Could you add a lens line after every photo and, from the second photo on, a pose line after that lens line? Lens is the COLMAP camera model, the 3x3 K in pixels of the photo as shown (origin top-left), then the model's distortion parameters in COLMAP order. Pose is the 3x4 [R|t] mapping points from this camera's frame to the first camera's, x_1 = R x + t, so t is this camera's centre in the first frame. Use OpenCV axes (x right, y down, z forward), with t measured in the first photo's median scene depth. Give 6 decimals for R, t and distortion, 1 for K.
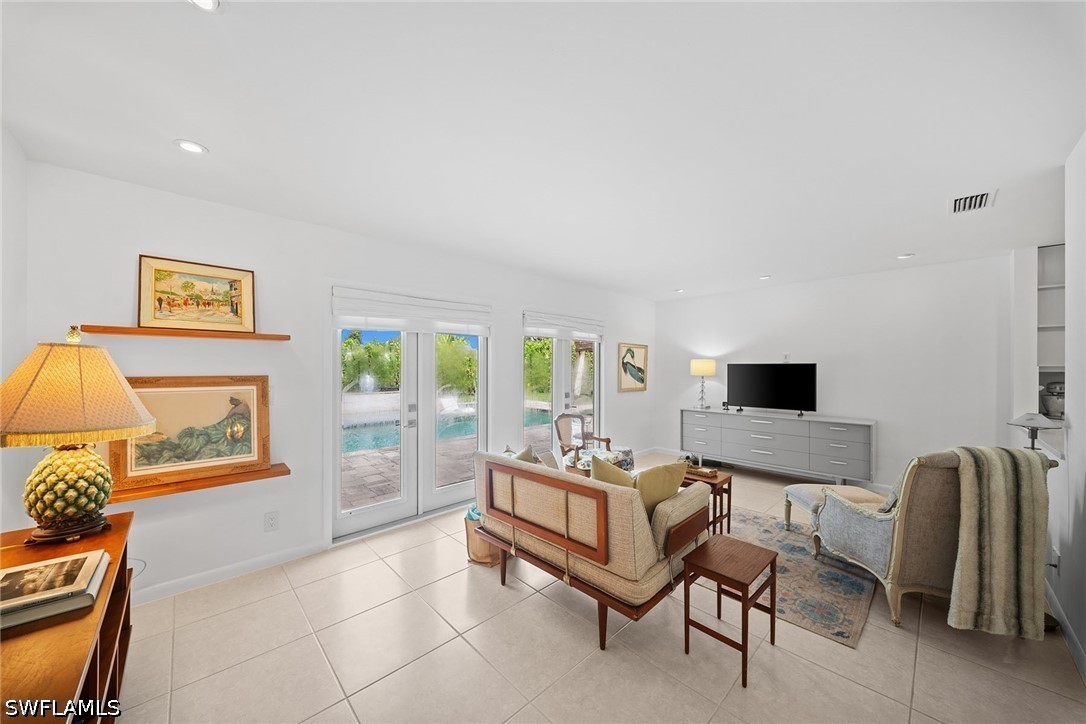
lens RADIAL K [[380.7, 0, 546.3], [0, 380.7, 366.5], [0, 0, 1]] dist [0.005800, -0.005292]
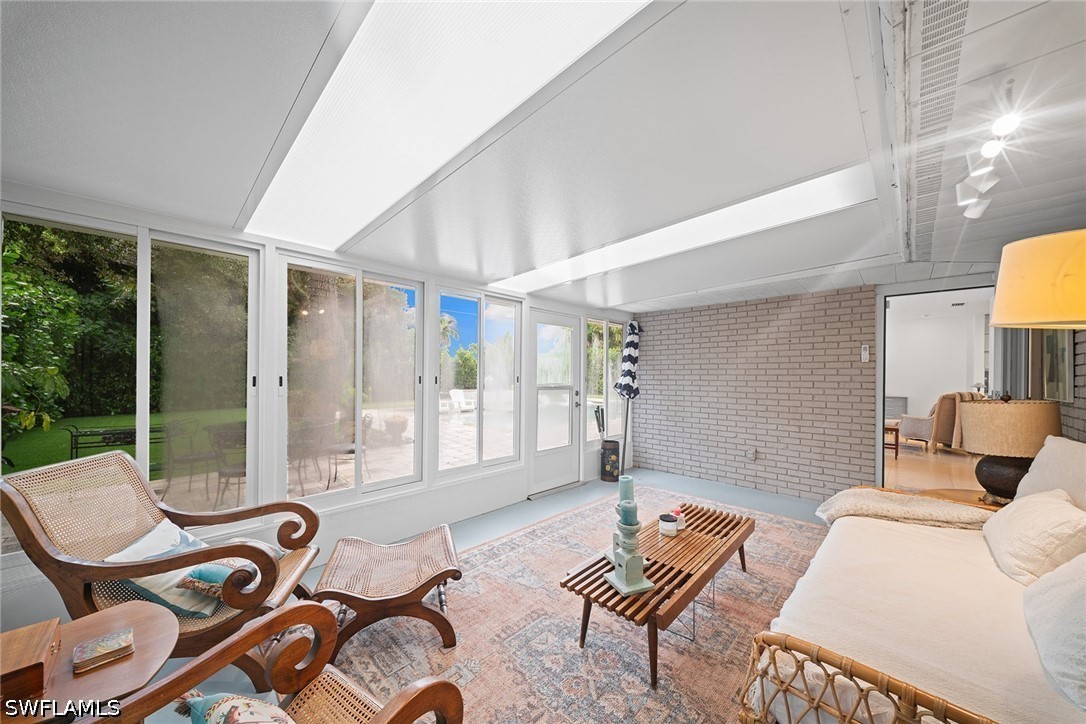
lens RADIAL K [[380.7, 0, 540.9], [0, 380.7, 368.0], [0, 0, 1]] dist [0.005800, -0.005292]
pose [[0.999734, 0.008935, 0.021262, -2.475652], [-0.009040, 0.999947, 0.004830, 0.022309], [-0.021218, -0.005021, 0.999762, -2.128952]]
